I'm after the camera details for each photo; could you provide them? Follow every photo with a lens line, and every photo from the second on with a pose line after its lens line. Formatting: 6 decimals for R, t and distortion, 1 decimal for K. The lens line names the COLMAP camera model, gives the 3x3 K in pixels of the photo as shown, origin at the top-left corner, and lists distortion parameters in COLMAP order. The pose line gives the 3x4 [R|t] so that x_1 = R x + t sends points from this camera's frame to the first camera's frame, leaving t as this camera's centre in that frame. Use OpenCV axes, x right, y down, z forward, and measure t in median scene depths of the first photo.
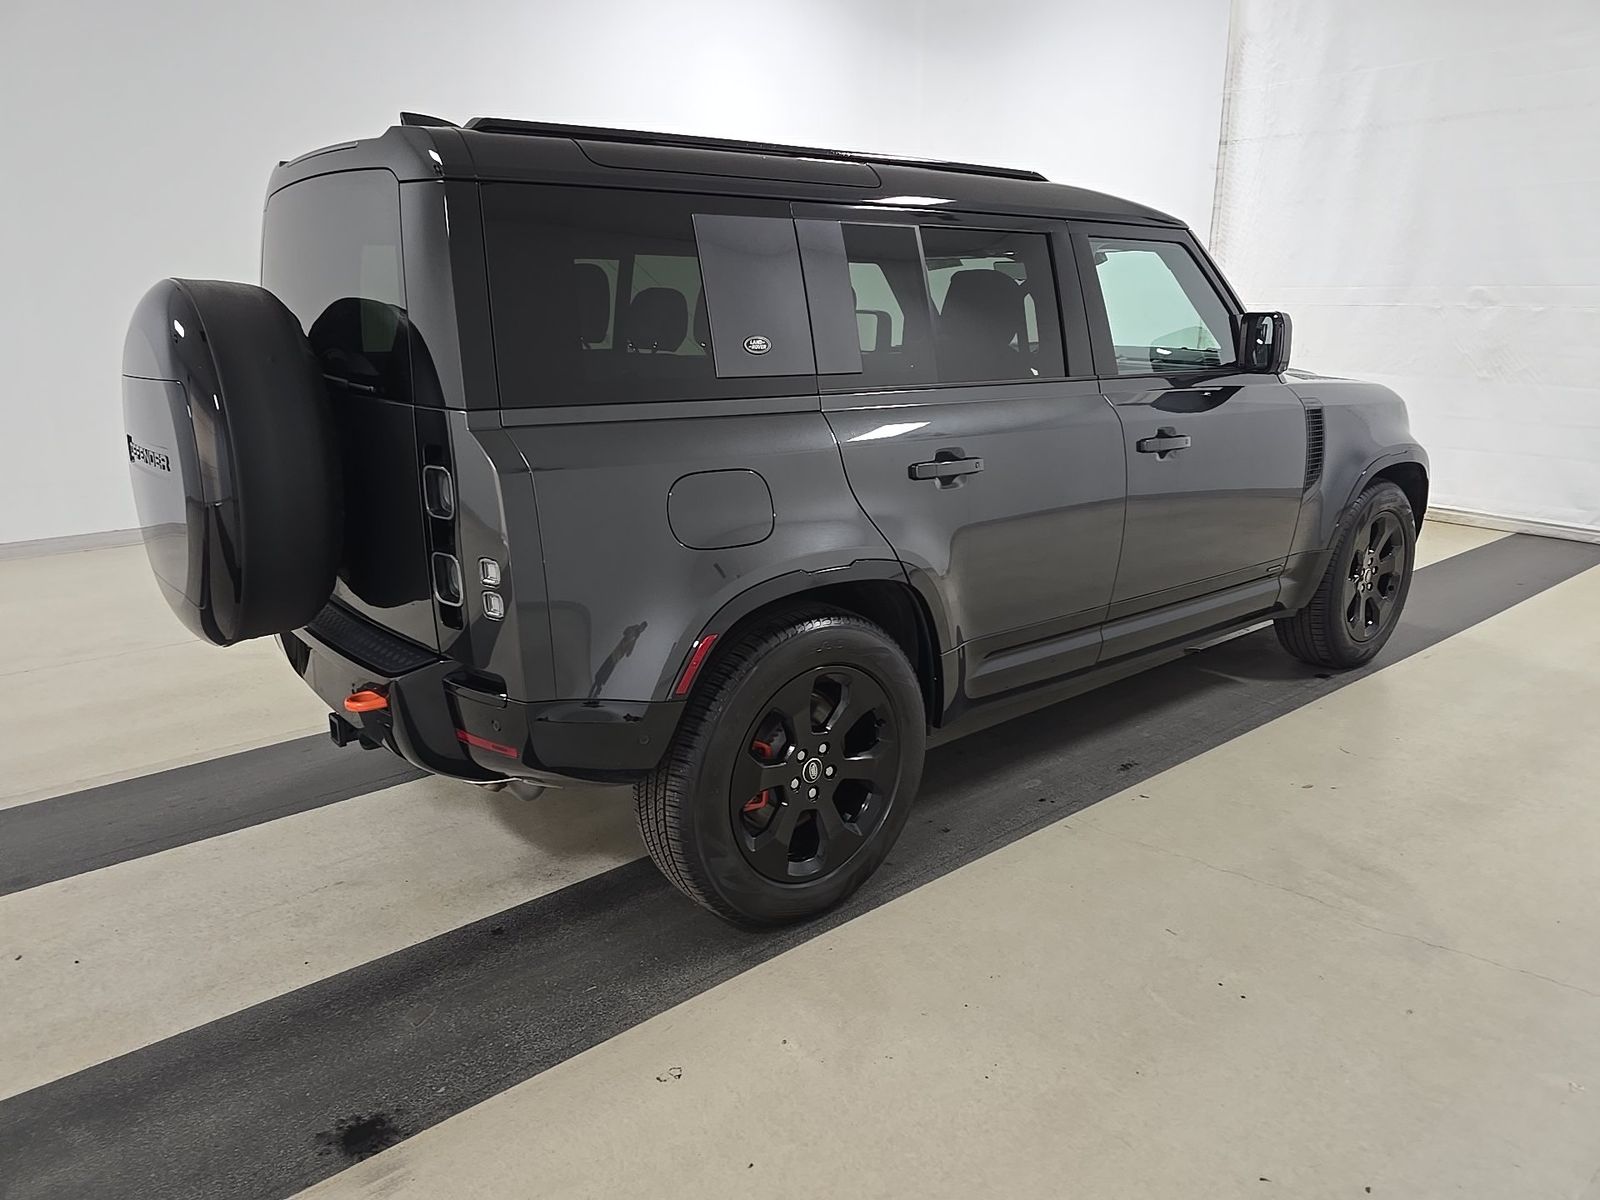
lens RADIAL K [[1095.7, 0, 800.0], [0, 1095.7, 600.0], [0, 0, 1]] dist [-0.003555, -0.001816]
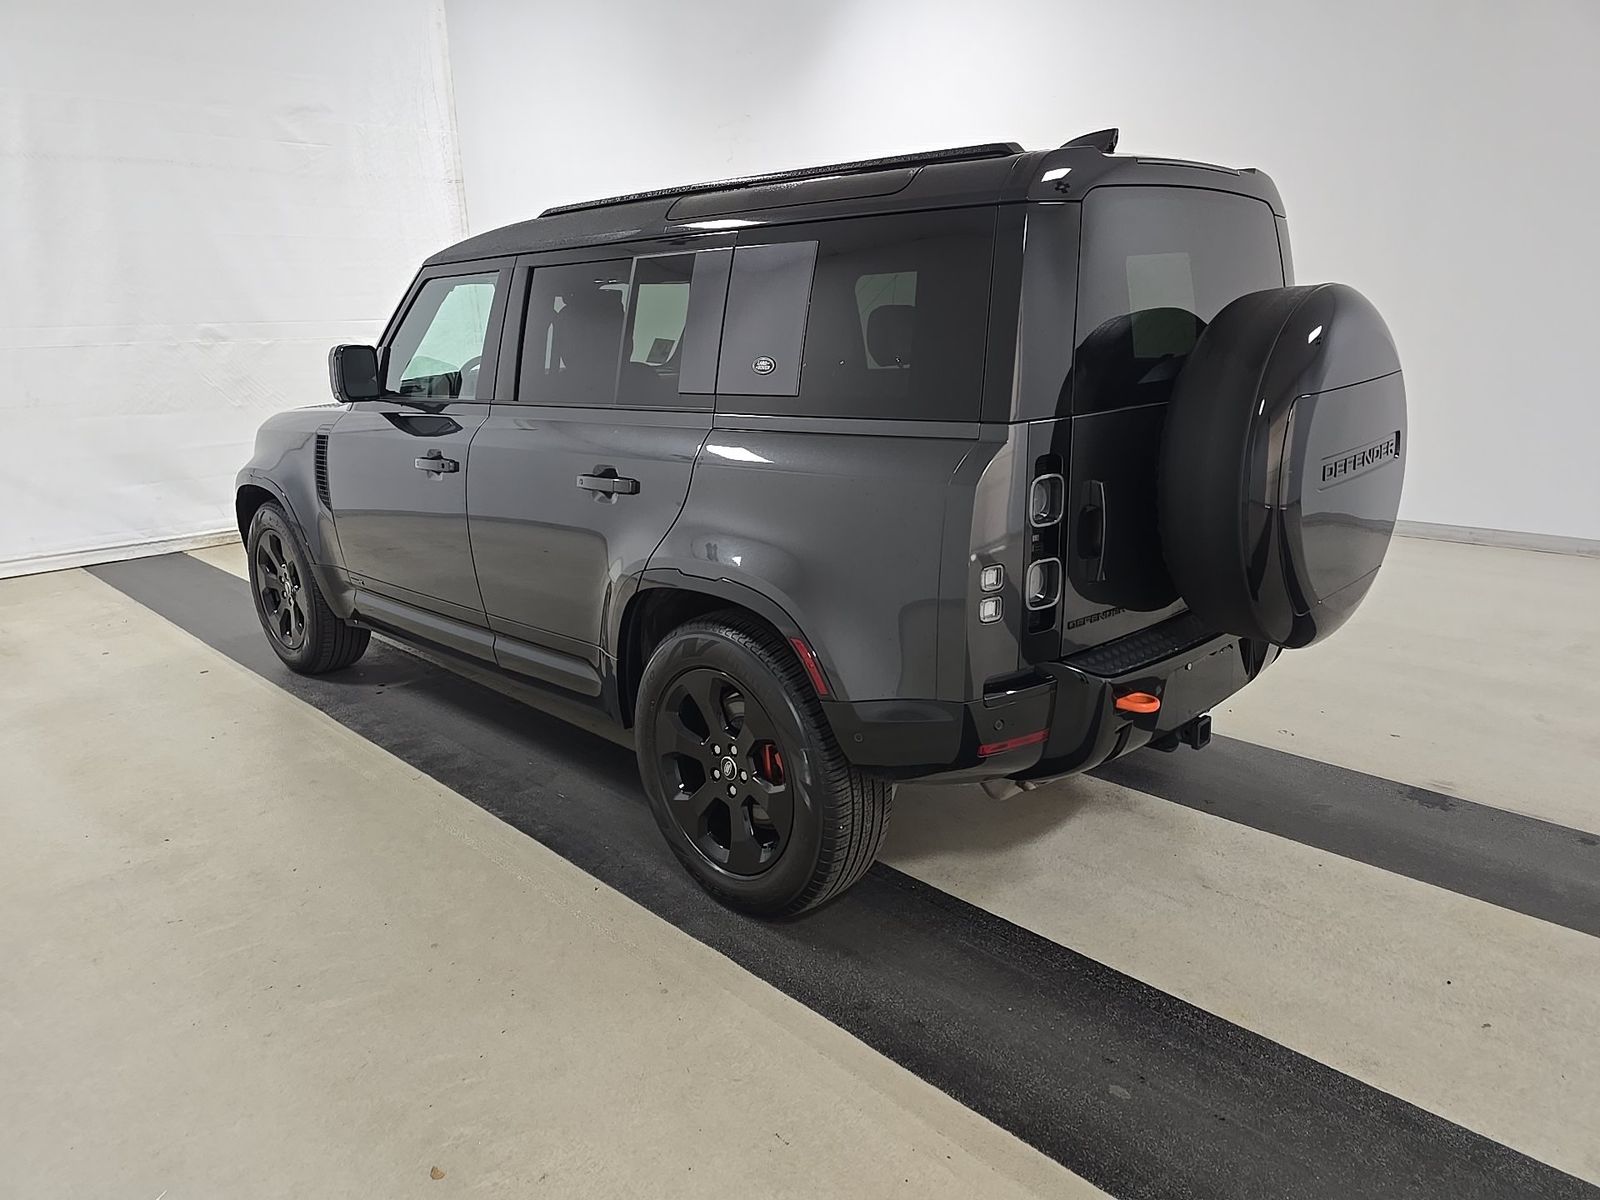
lens RADIAL K [[1102.7, 0, 800.0], [0, 1102.7, 600.0], [0, 0, 1]] dist [-0.007001, -0.006662]
pose [[-0.092797, -0.237918, 0.966842, -1.021737], [0.287703, 0.923205, 0.254794, -0.270197], [-0.953213, 0.301807, -0.017221, 1.021142]]
